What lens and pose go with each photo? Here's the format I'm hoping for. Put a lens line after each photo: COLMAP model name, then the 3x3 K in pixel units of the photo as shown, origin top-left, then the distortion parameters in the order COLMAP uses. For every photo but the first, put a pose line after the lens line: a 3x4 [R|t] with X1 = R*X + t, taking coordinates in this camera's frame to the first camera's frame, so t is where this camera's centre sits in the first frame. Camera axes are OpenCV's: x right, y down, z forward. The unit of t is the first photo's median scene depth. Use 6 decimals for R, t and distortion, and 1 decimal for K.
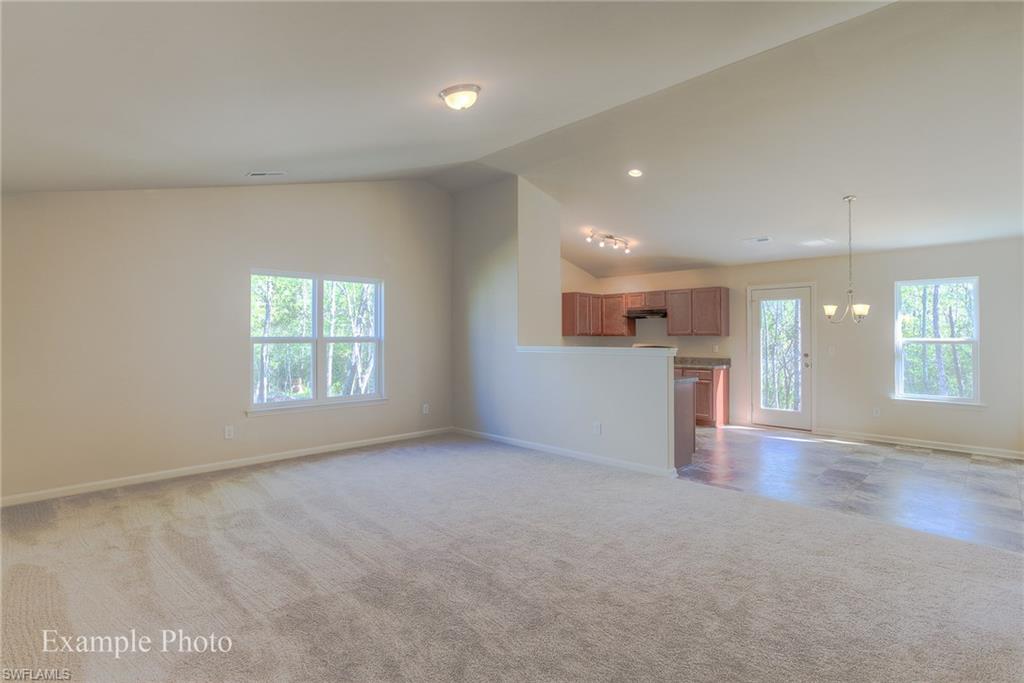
lens RADIAL K [[501.9, 0, 511.4], [0, 501.9, 329.4], [0, 0, 1]] dist [-0.051954, 0.032633]
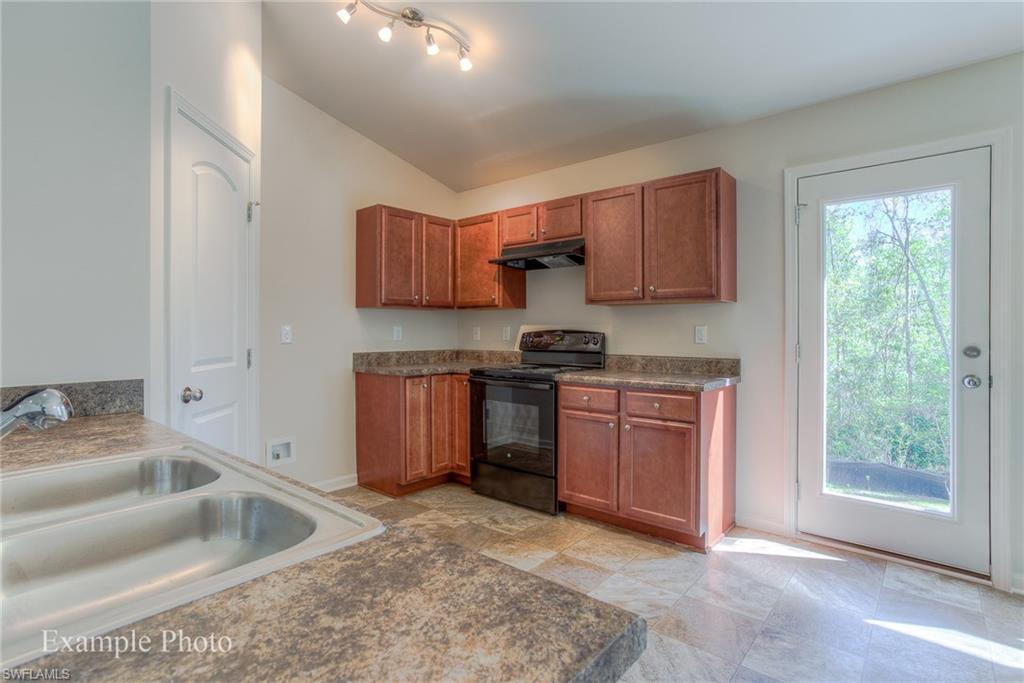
lens RADIAL K [[501.9, 0, 511.4], [0, 501.9, 329.4], [0, 0, 1]] dist [-0.051954, 0.032633]
pose [[0.997812, -0.001877, 0.066088, 0.239841], [0.000769, 0.999859, 0.016780, 0.028965], [-0.066110, -0.016692, 0.997673, 0.634192]]
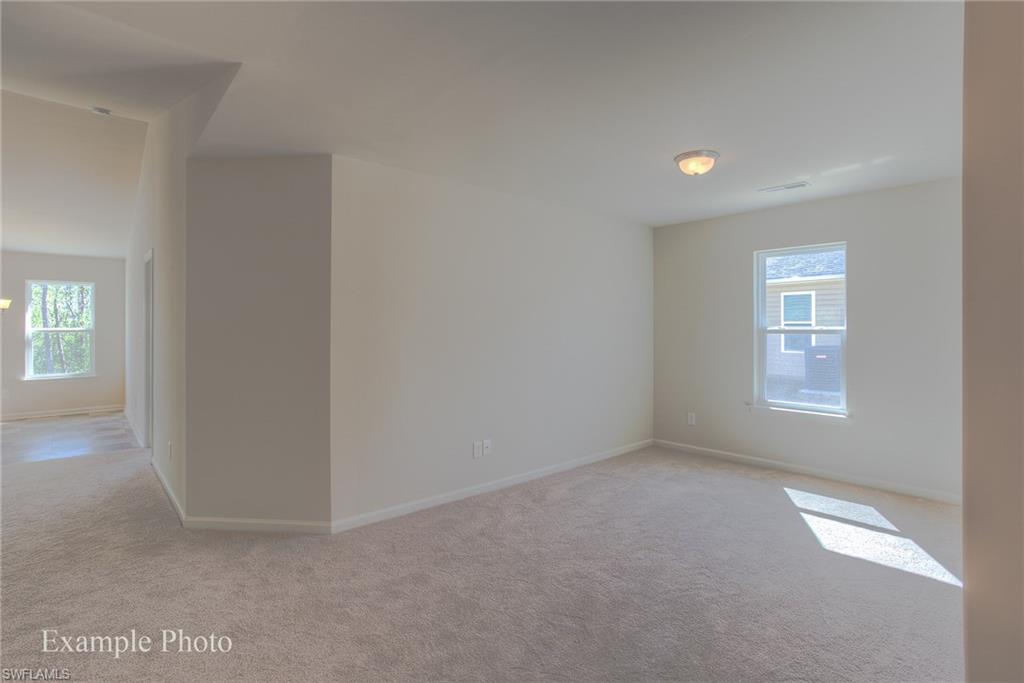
lens RADIAL K [[503.2, 0, 513.7], [0, 503.2, 311.9], [0, 0, 1]] dist [-0.041757, 0.024960]
pose [[0.073694, 0.026735, 0.996923, -0.253972], [-0.012153, 0.999590, -0.025908, -0.003407], [-0.997207, -0.010206, 0.073989, -0.197561]]
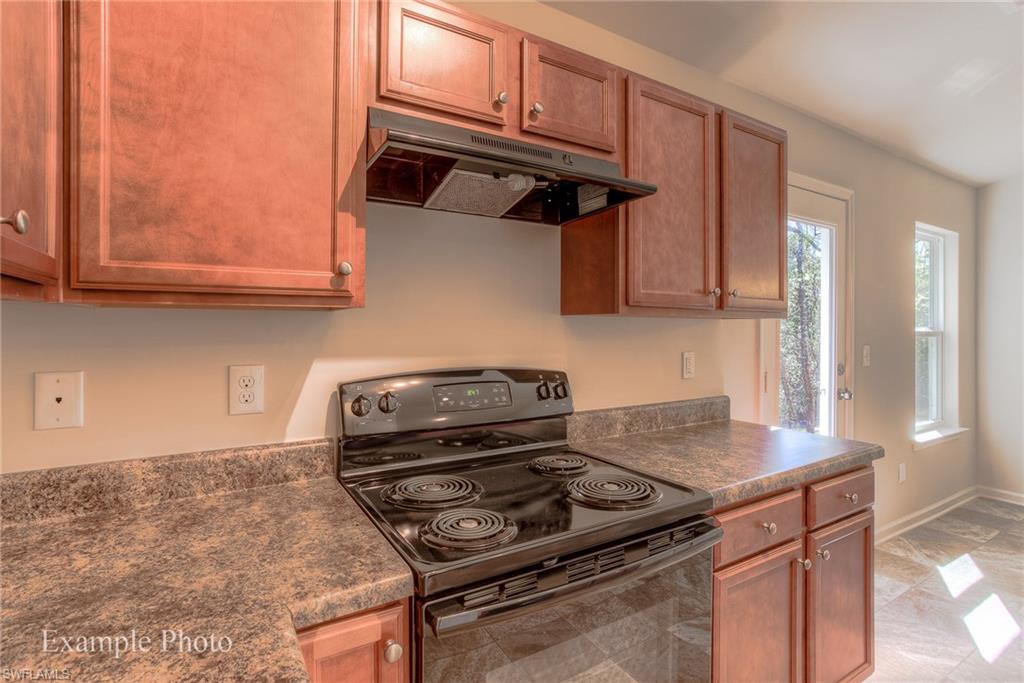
lens RADIAL K [[501.9, 0, 511.4], [0, 501.9, 329.4], [0, 0, 1]] dist [-0.051954, 0.032633]
pose [[0.239252, 0.000709, 0.970957, 0.132151], [-0.014484, 0.999891, 0.002839, 0.021053], [-0.970850, -0.014743, 0.239236, 1.062853]]
